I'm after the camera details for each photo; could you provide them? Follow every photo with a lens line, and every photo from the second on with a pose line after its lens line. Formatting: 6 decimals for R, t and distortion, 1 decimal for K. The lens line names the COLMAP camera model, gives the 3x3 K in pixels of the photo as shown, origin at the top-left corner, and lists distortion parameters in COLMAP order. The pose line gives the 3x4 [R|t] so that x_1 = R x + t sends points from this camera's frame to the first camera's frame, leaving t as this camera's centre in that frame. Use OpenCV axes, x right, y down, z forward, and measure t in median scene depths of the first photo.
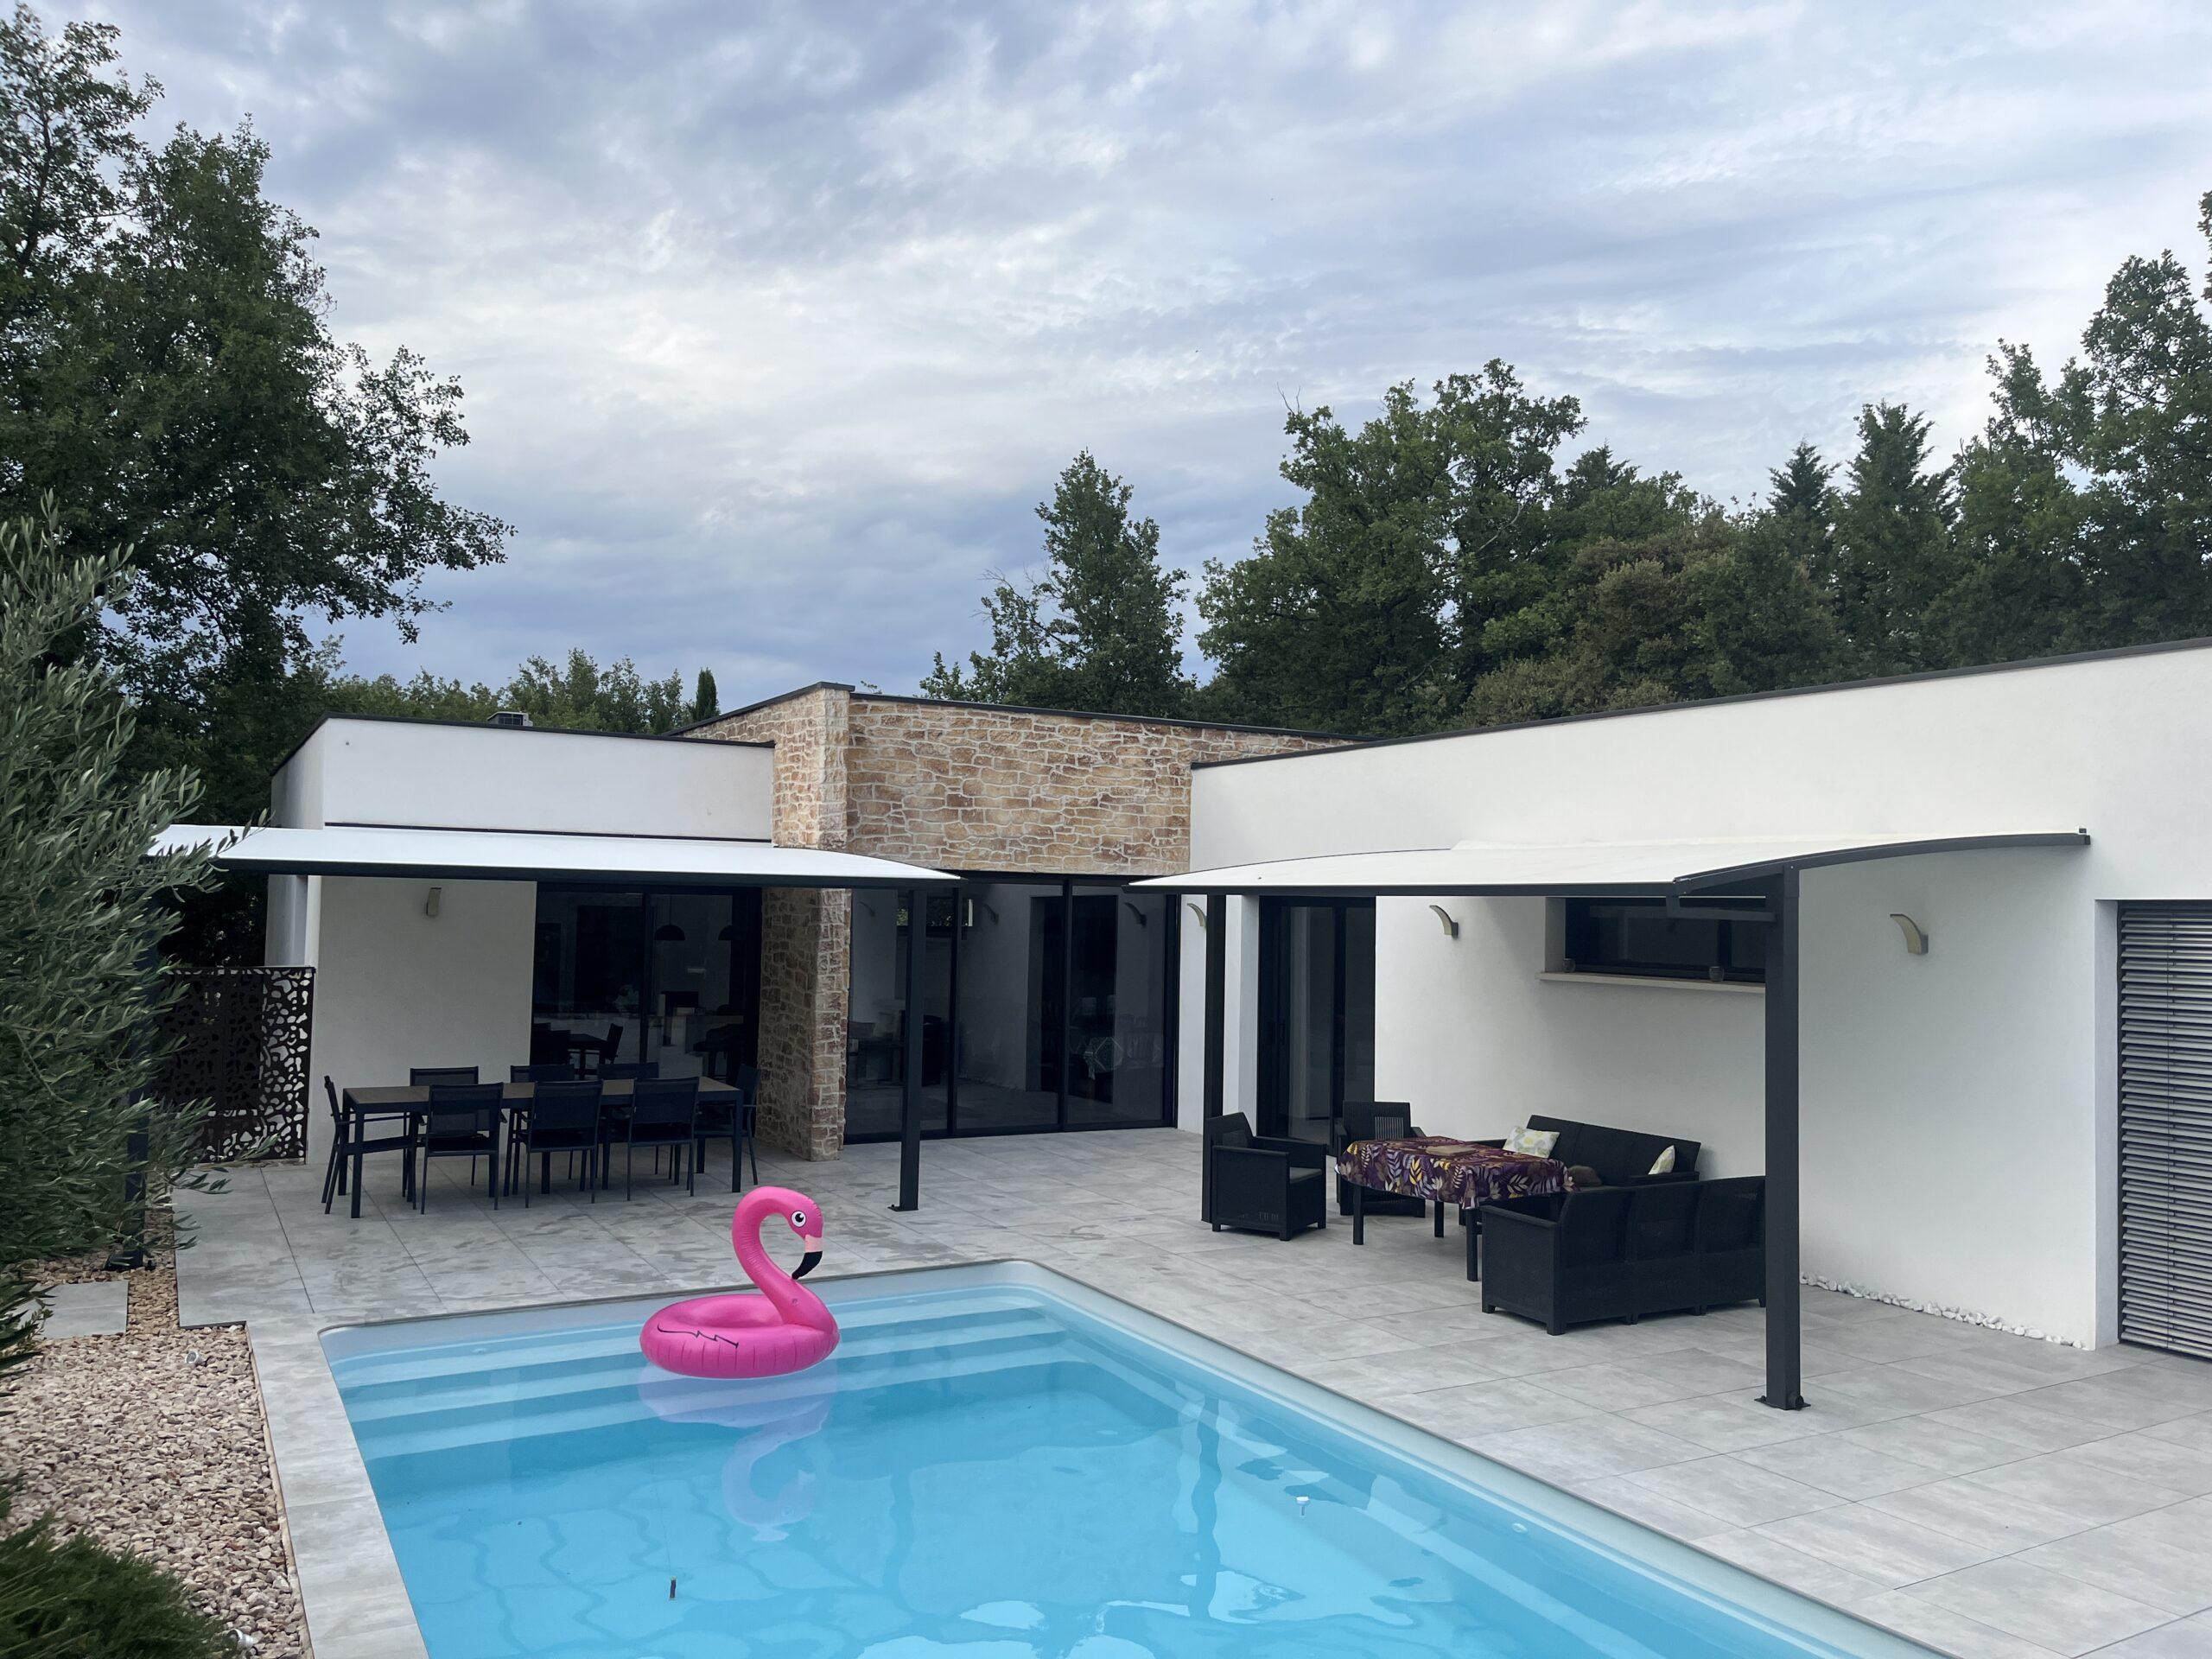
lens RADIAL K [[1688.4, 0, 1106.0], [0, 1688.4, 829.5], [0, 0, 1]] dist [0.089997, -0.135665]
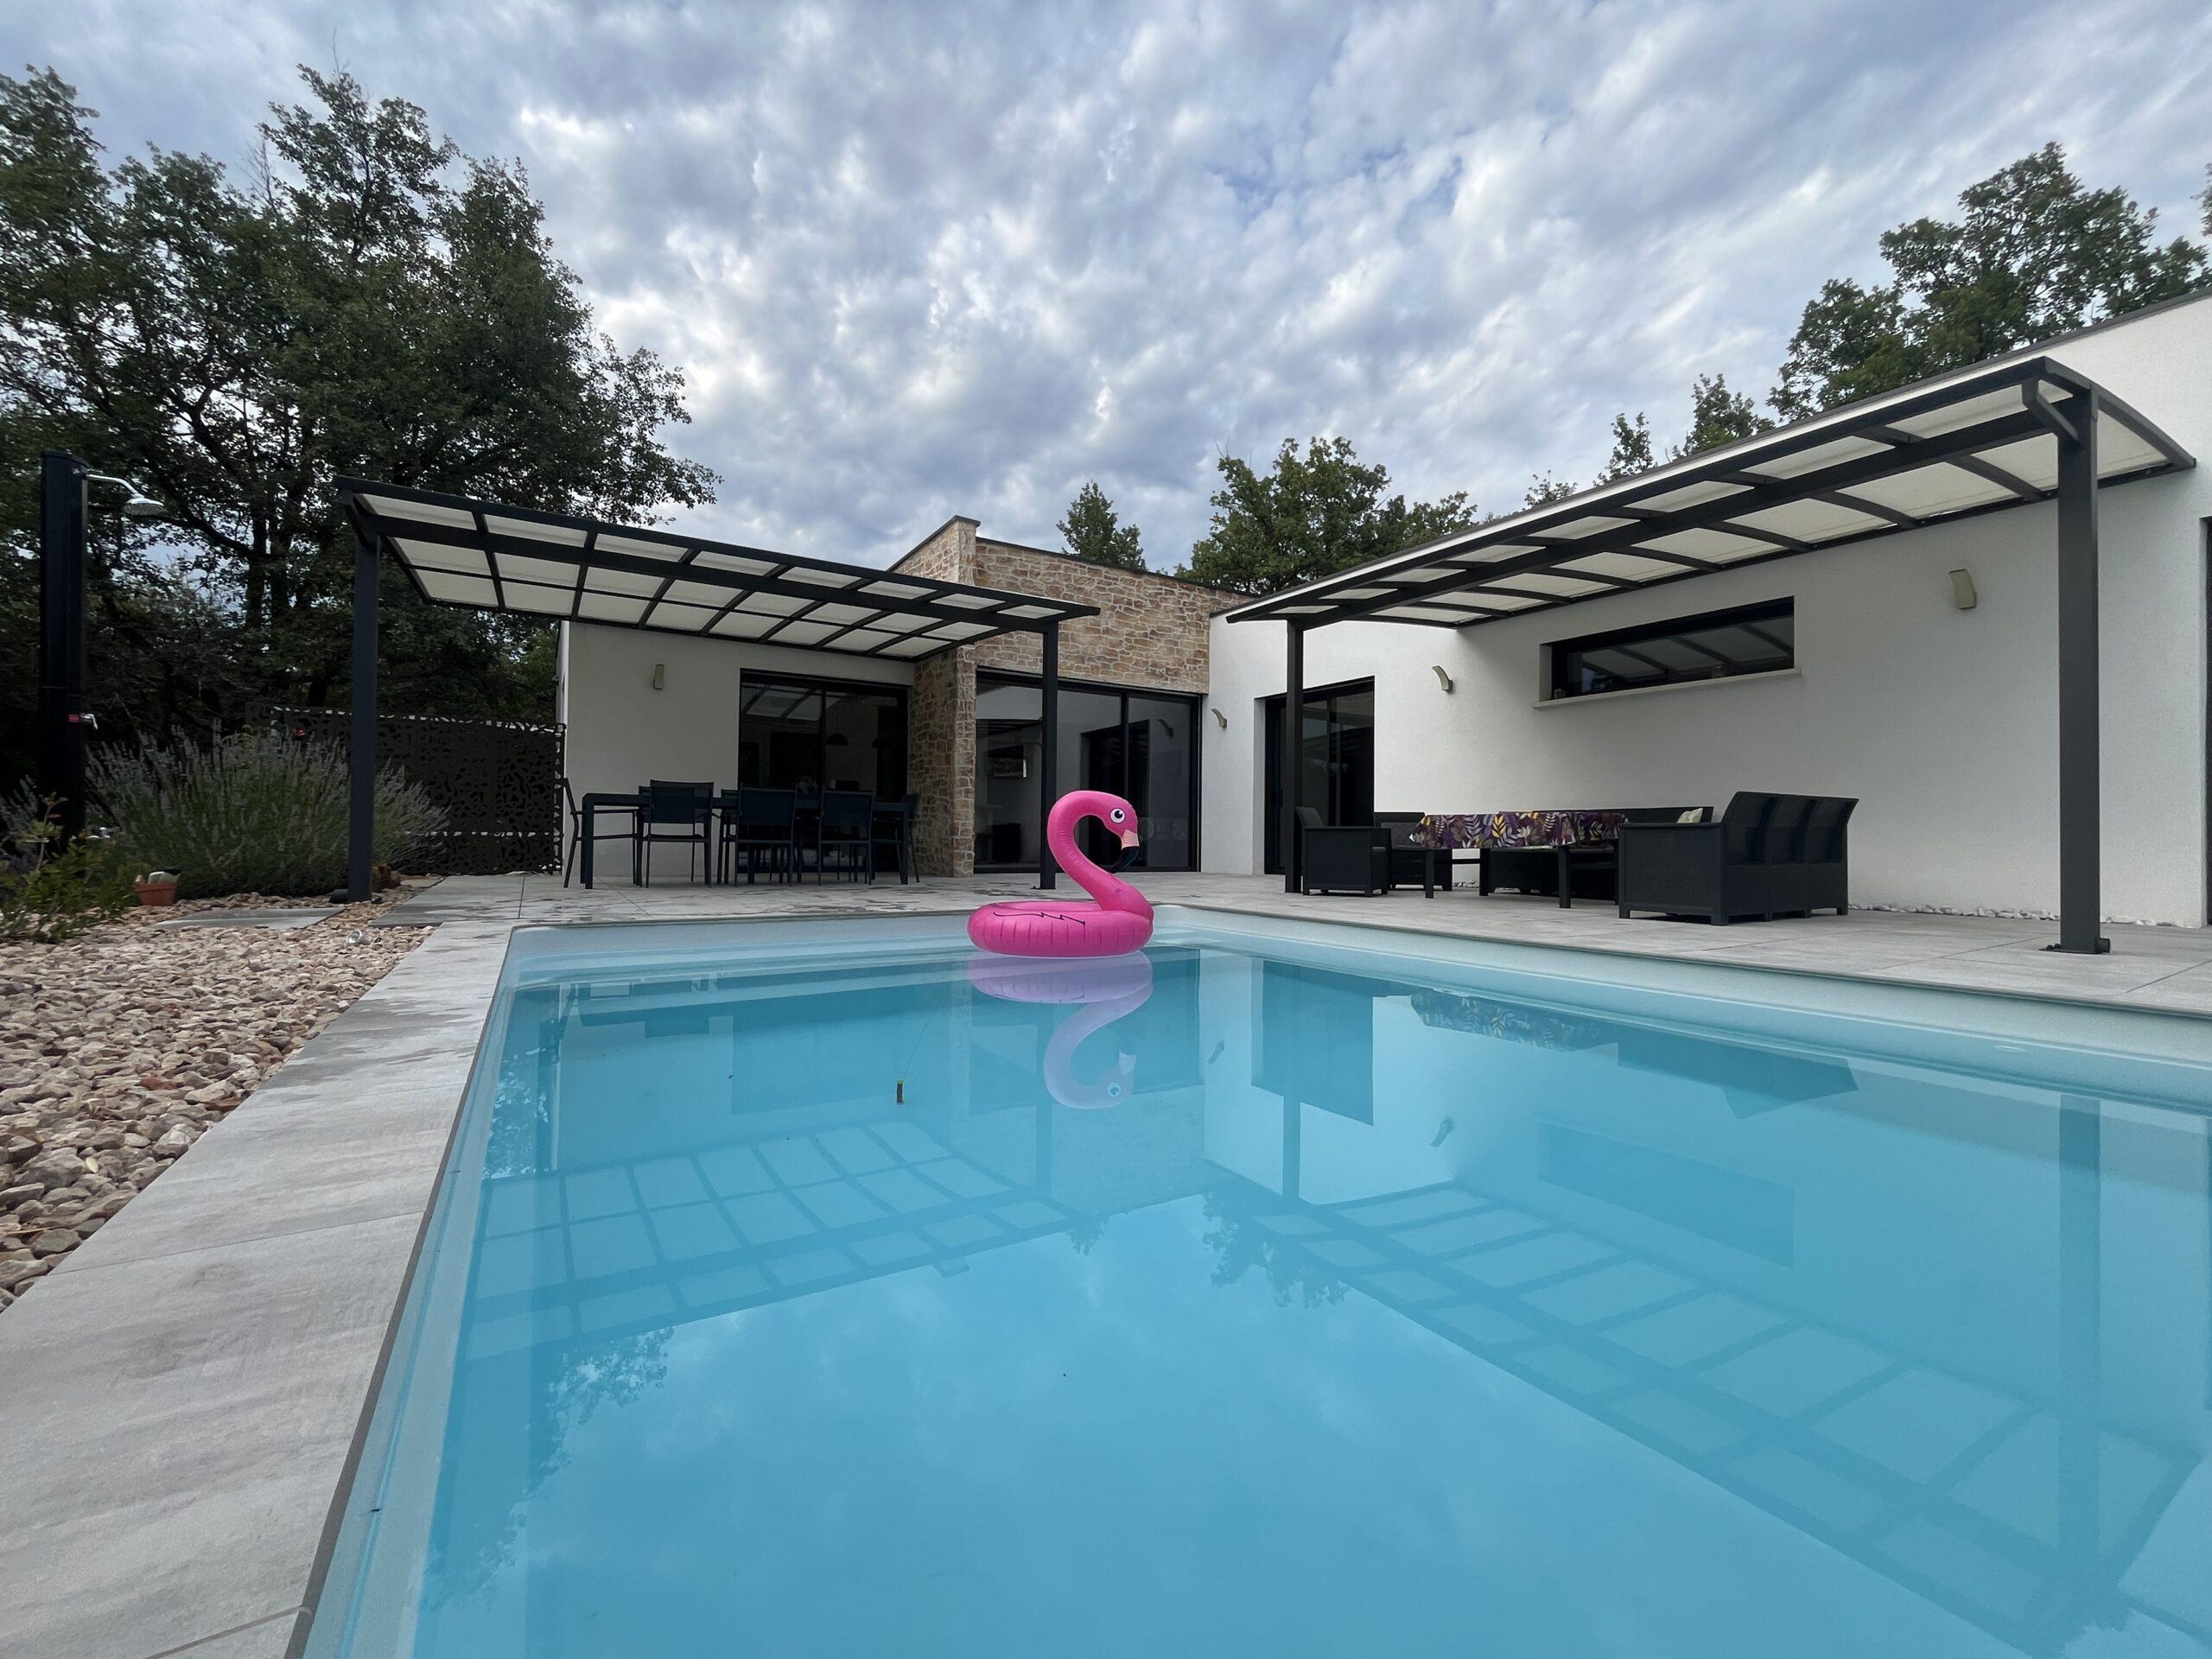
lens RADIAL K [[905.7, 0, 1100.7], [0, 905.7, 824.4], [0, 0, 1]] dist [-0.000749, -0.000170]
pose [[0.998560, -0.009553, 0.052788, -0.085088], [0.008177, 0.999623, 0.026216, 0.120842], [-0.053019, -0.025747, 0.998262, 0.256942]]
